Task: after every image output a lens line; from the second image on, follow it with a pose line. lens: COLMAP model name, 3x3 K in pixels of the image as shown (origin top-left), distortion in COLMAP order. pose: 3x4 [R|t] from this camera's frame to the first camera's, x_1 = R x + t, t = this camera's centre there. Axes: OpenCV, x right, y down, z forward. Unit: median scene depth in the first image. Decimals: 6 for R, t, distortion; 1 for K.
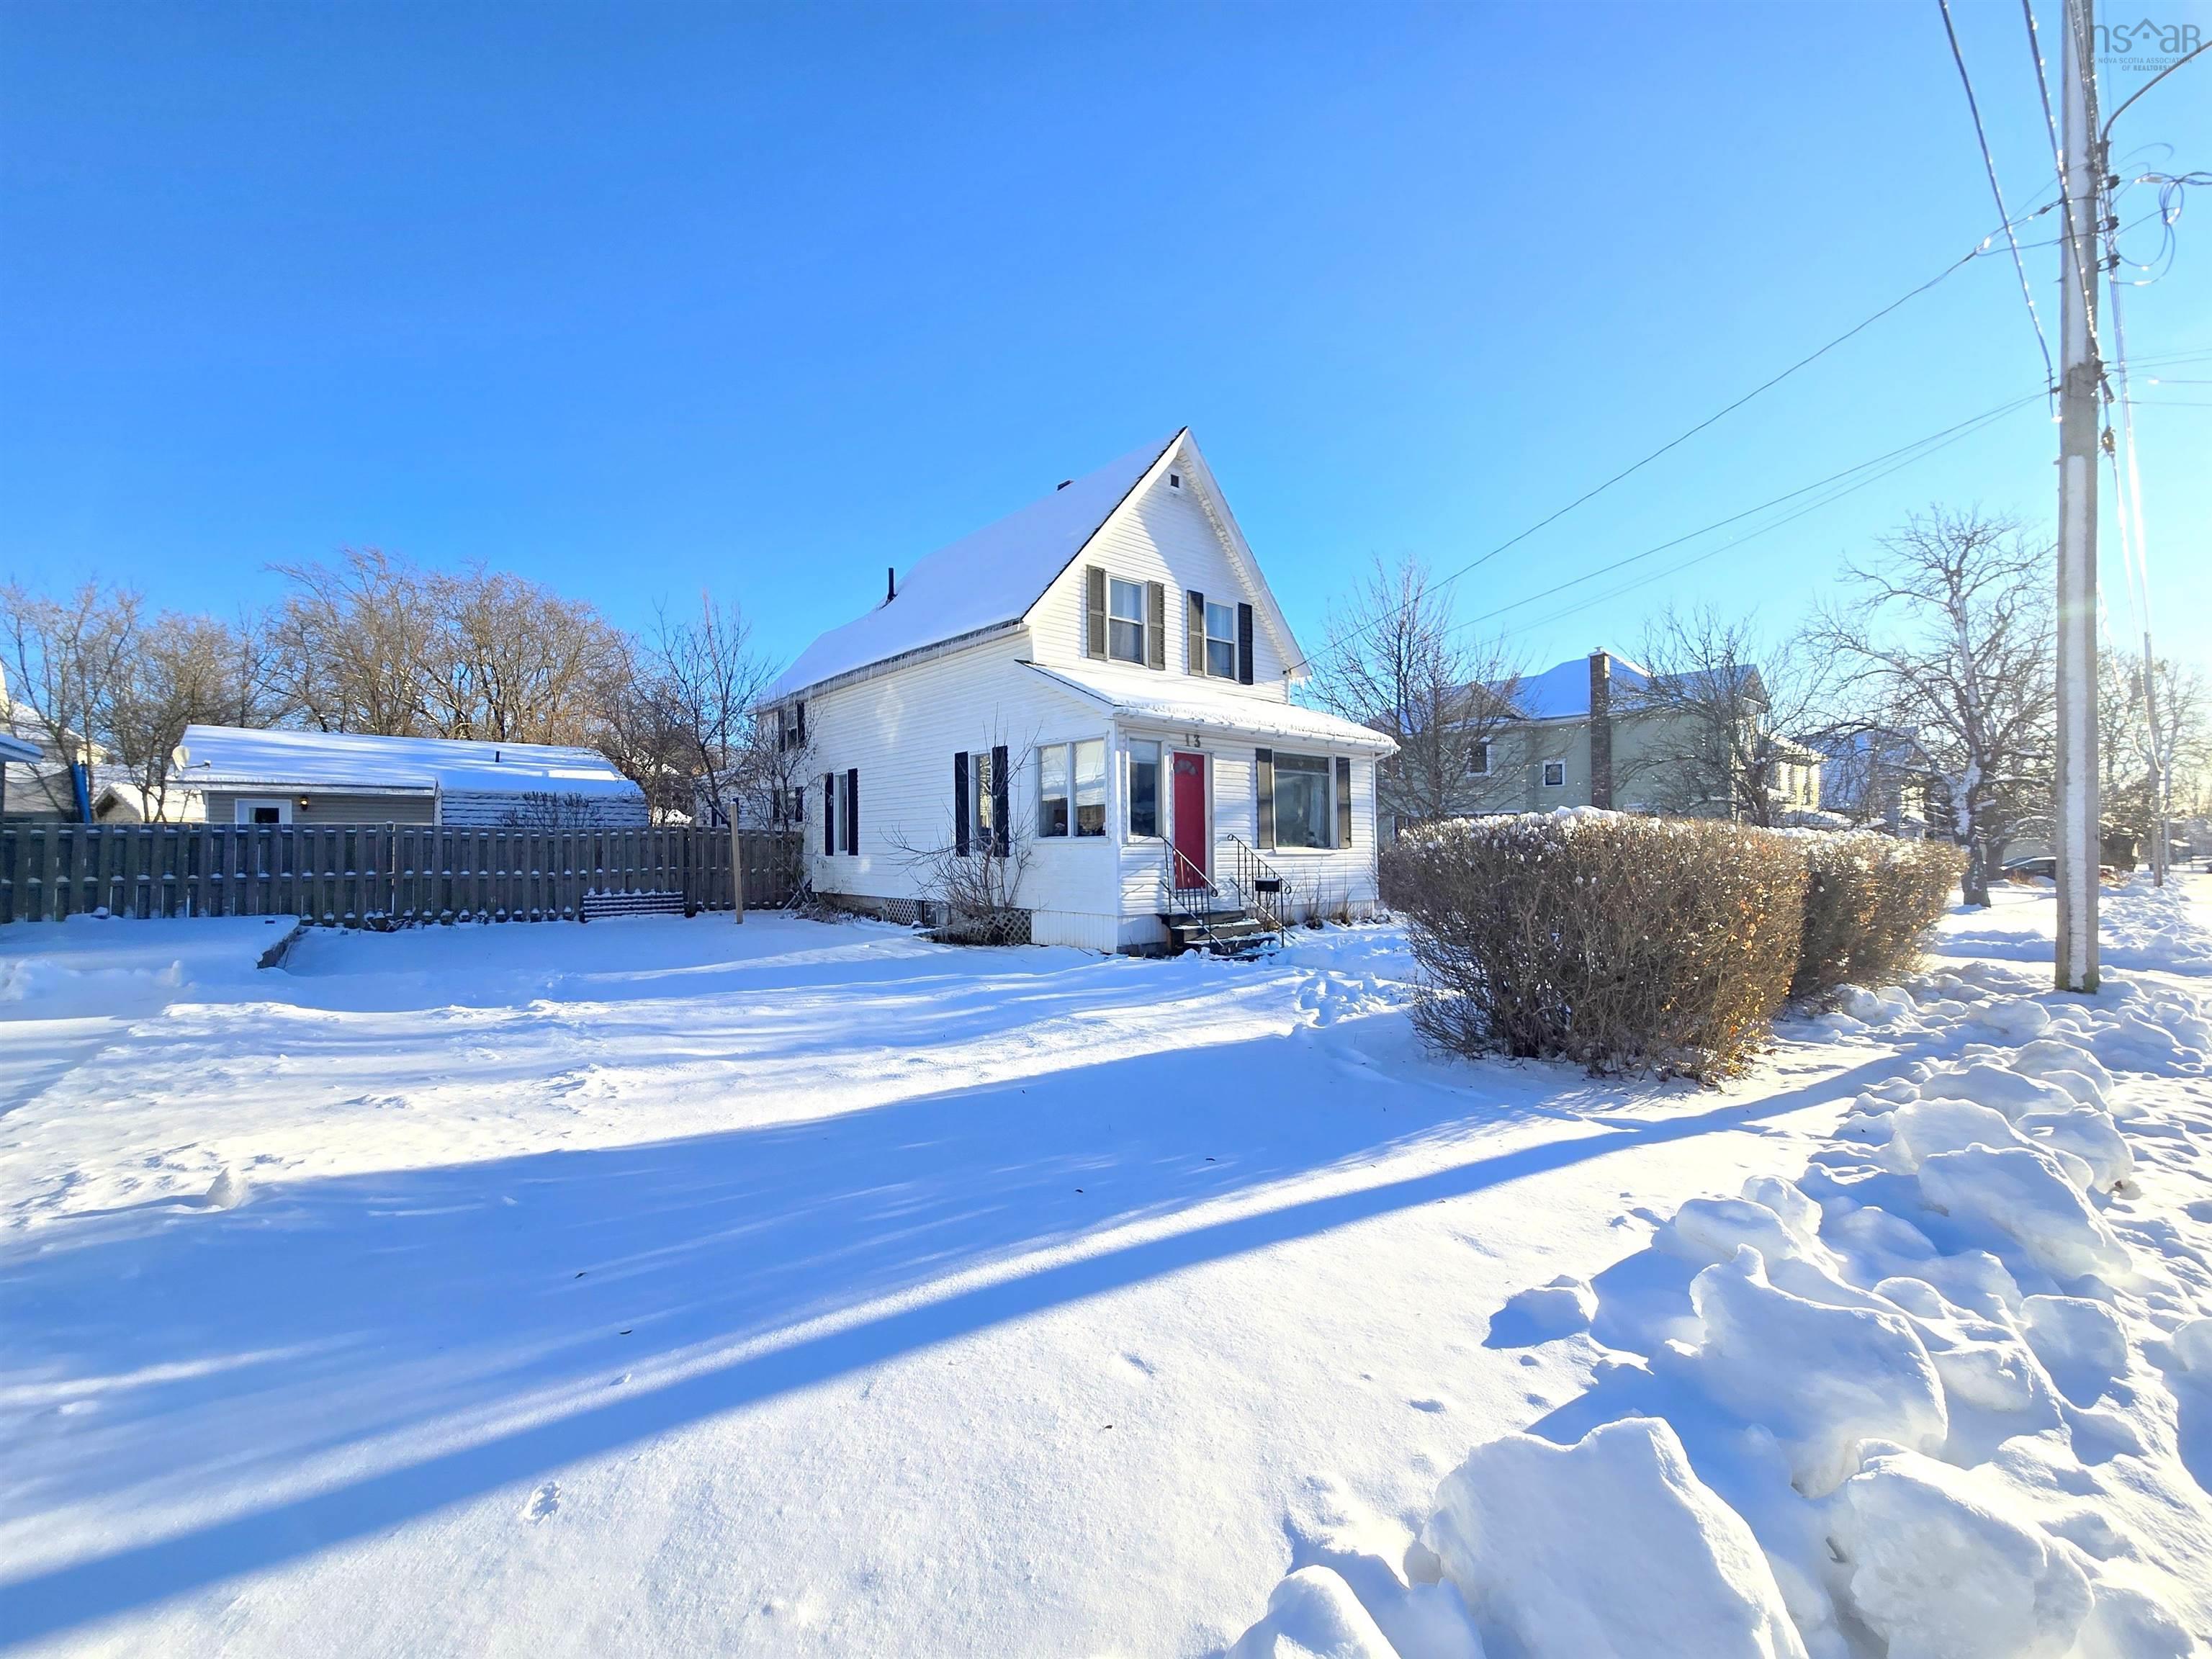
lens RADIAL K [[912.9, 0, 1106.0], [0, 912.9, 829.5], [0, 0, 1]] dist [-0.001591, -0.000269]
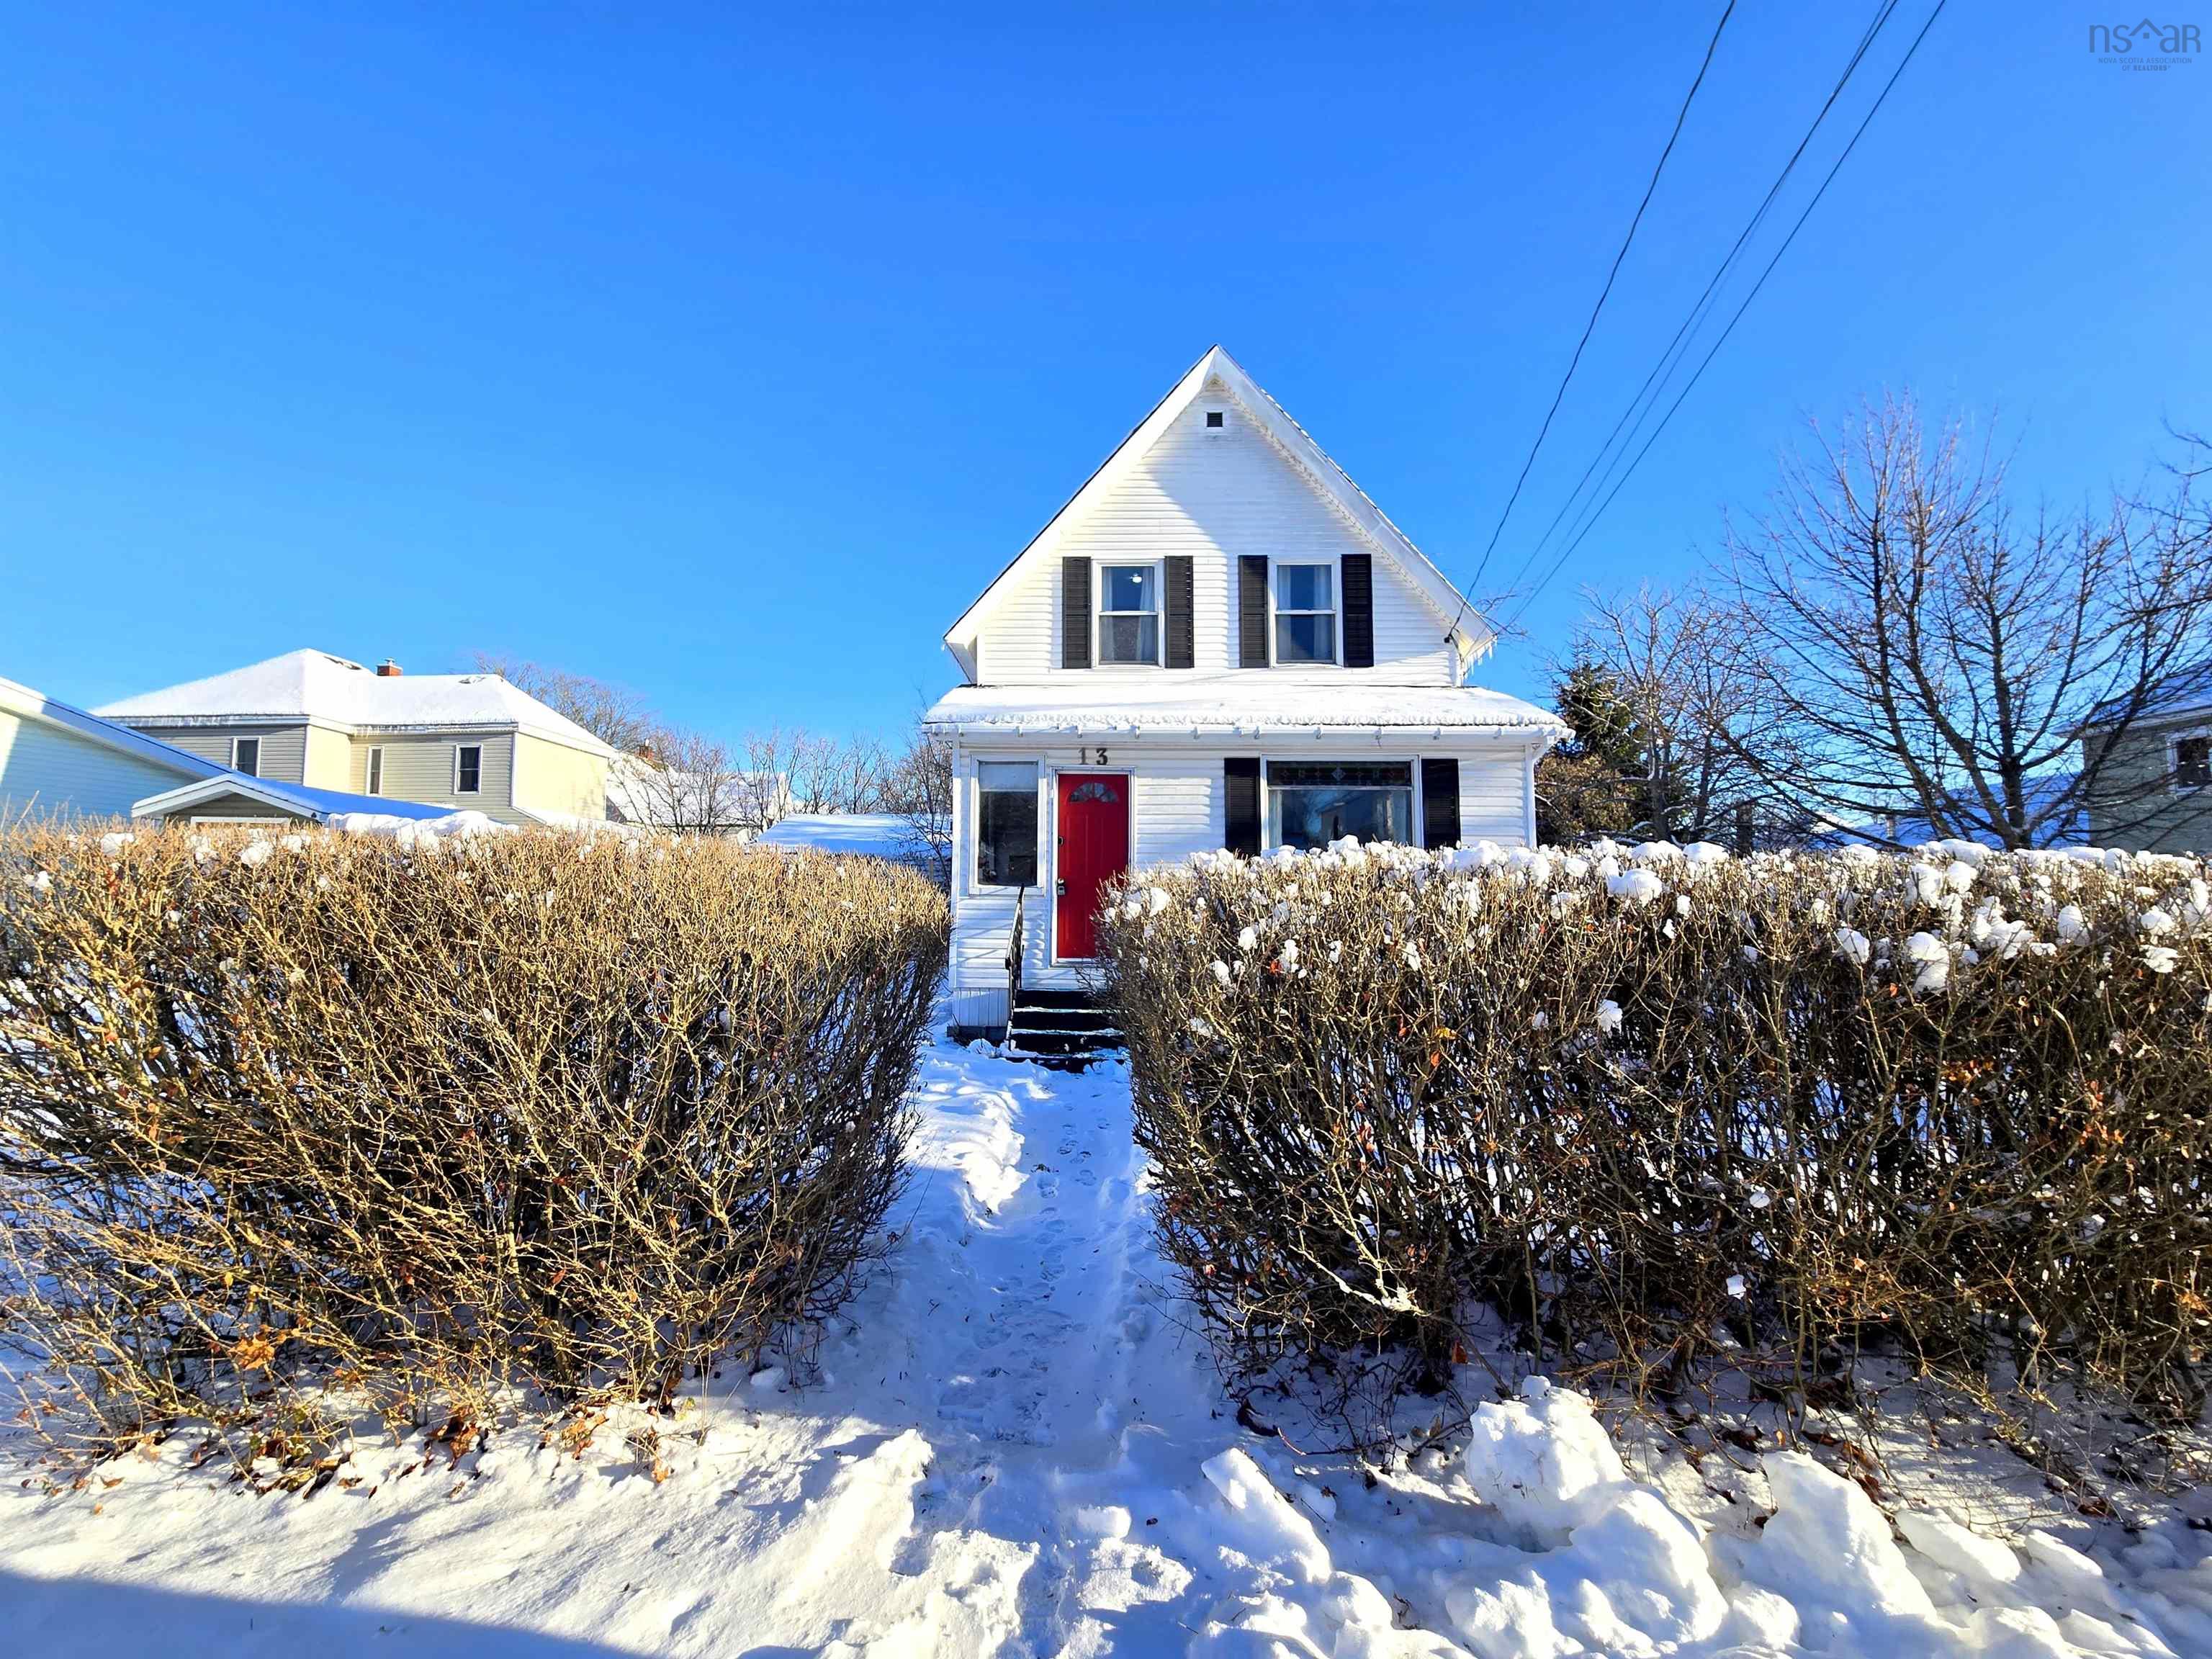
lens RADIAL K [[912.9, 0, 1106.0], [0, 912.9, 829.5], [0, 0, 1]] dist [-0.001591, -0.000269]
pose [[0.747057, -0.045503, -0.663200, 0.511454], [0.002557, 0.997844, -0.065583, 0.008525], [0.664755, 0.047299, 0.745563, 0.401047]]
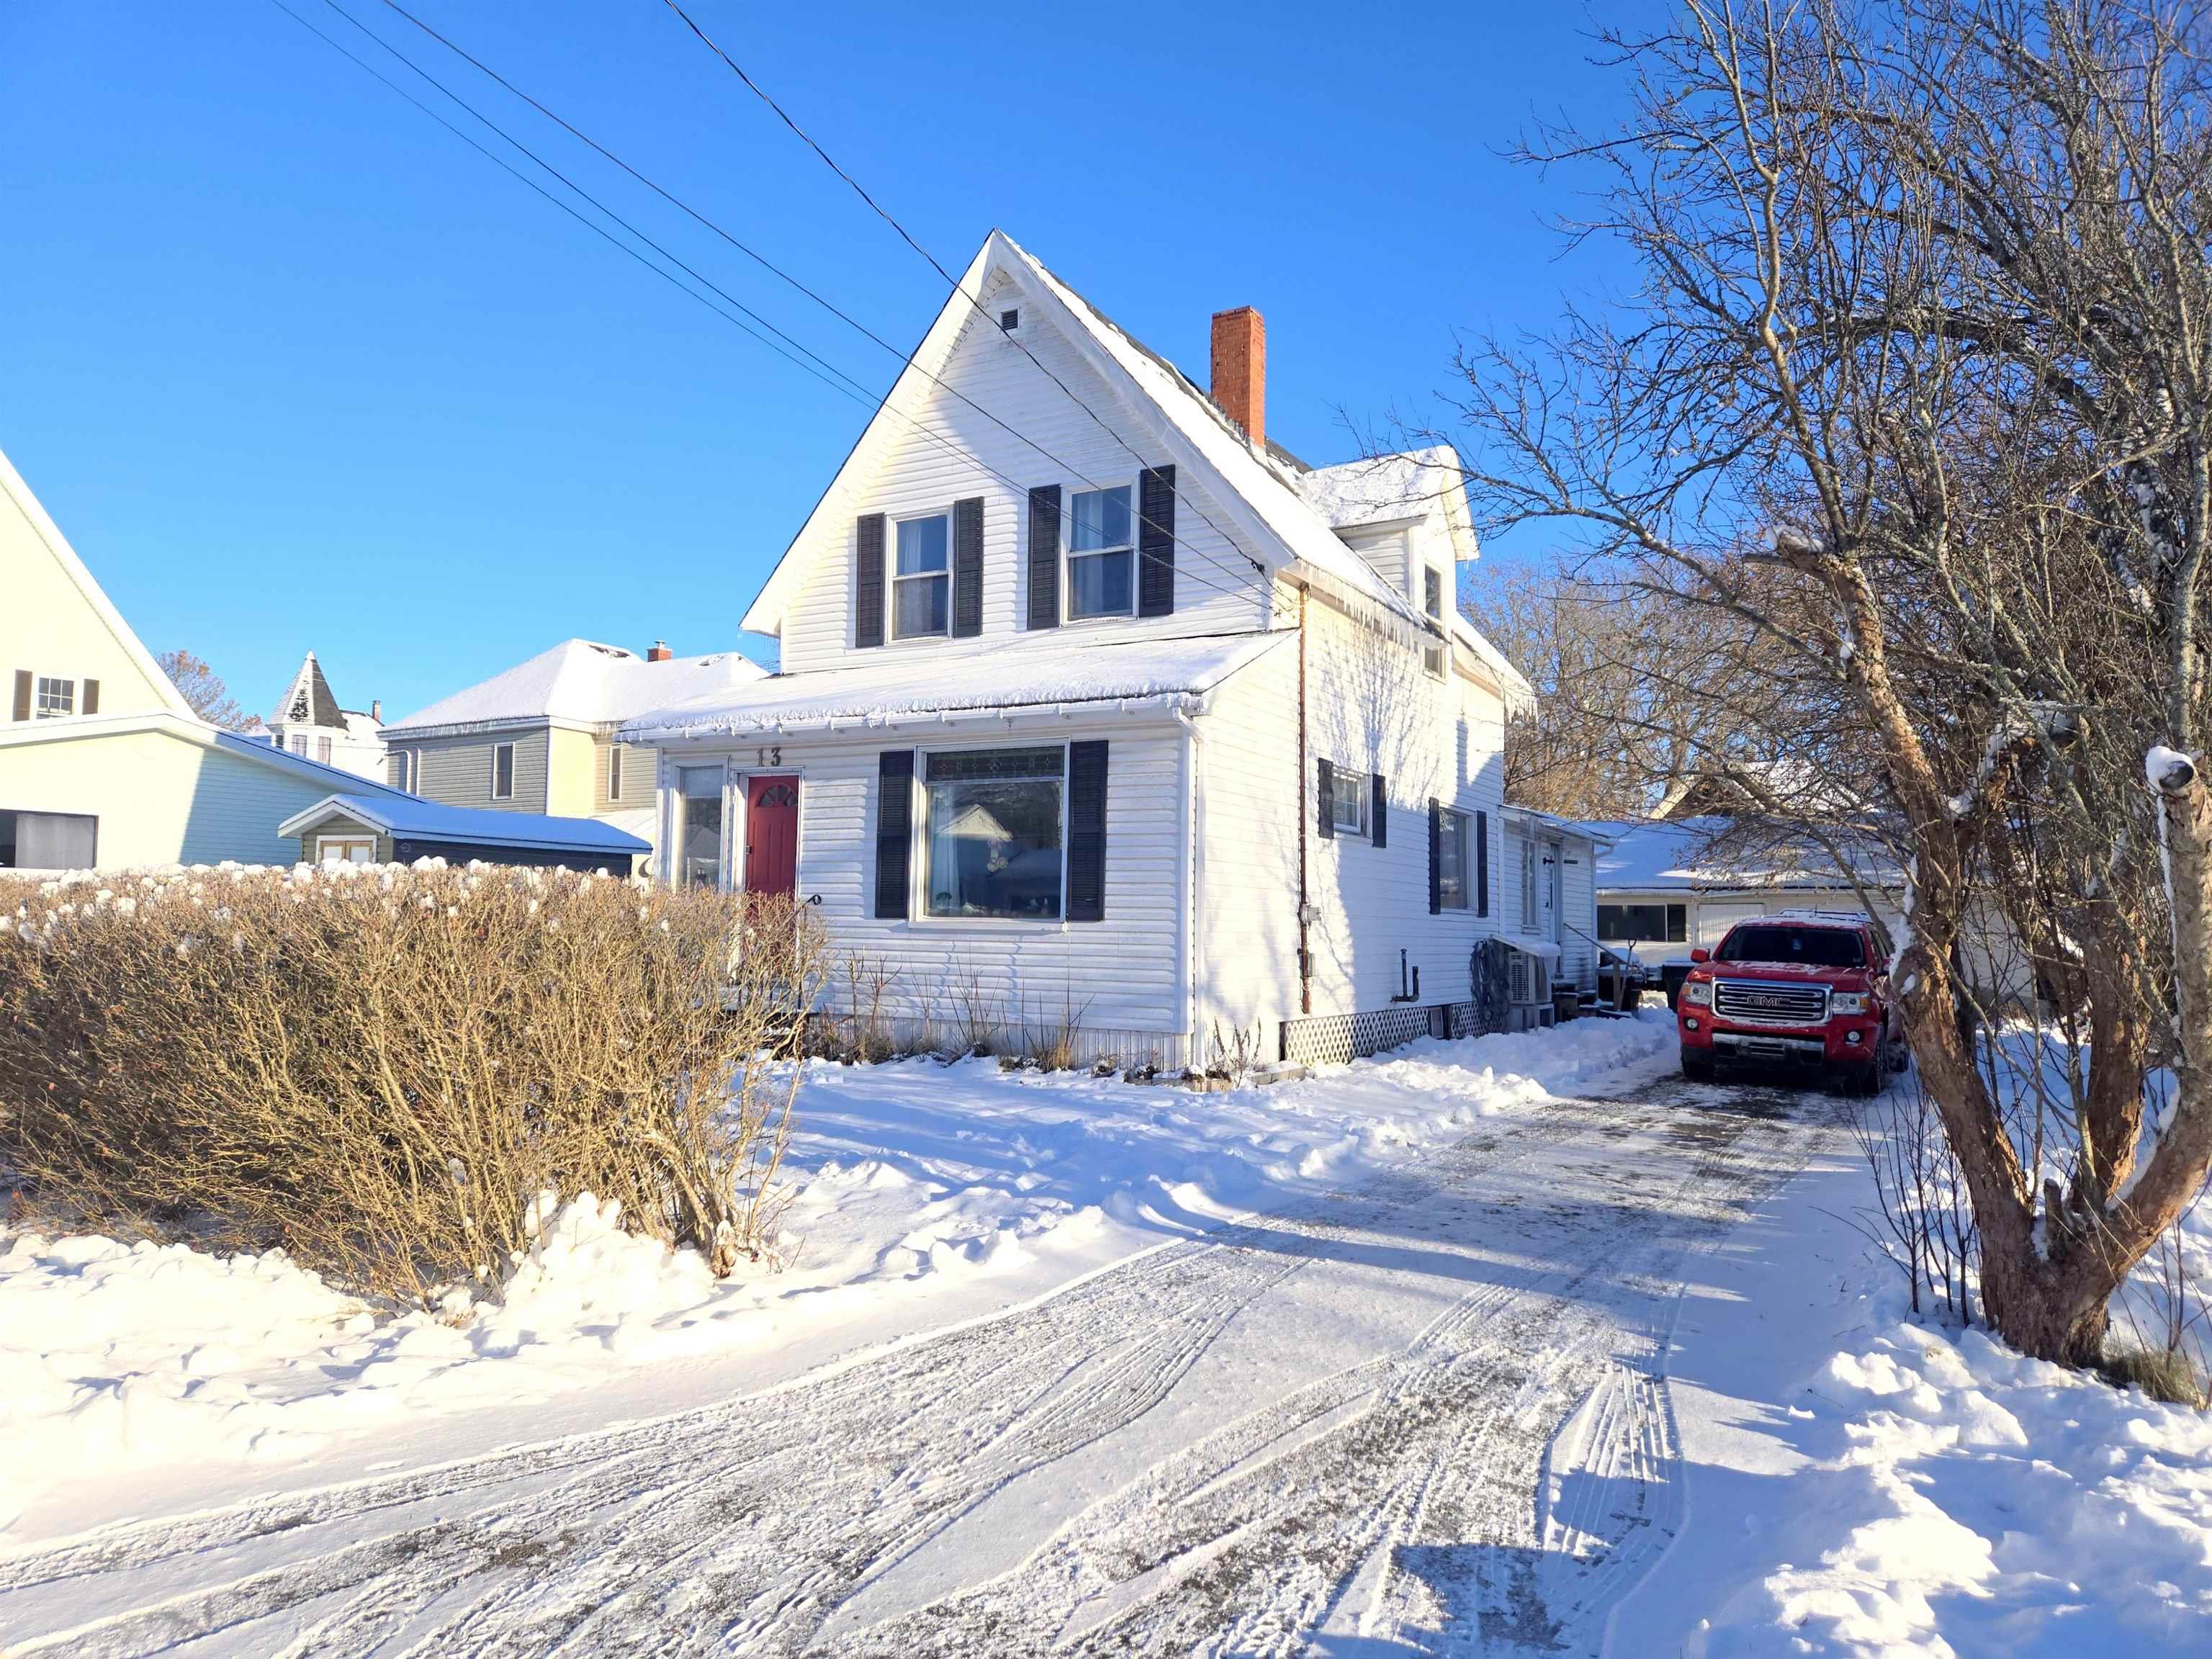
lens RADIAL K [[1490.6, 0, 1106.0], [0, 1490.6, 829.5], [0, 0, 1]] dist [0.109497, 0.000769]
pose [[0.332038, -0.052913, -0.941781, 1.063345], [-0.002571, 0.998371, -0.056999, 0.016535], [0.943262, 0.021348, 0.331361, 0.755687]]
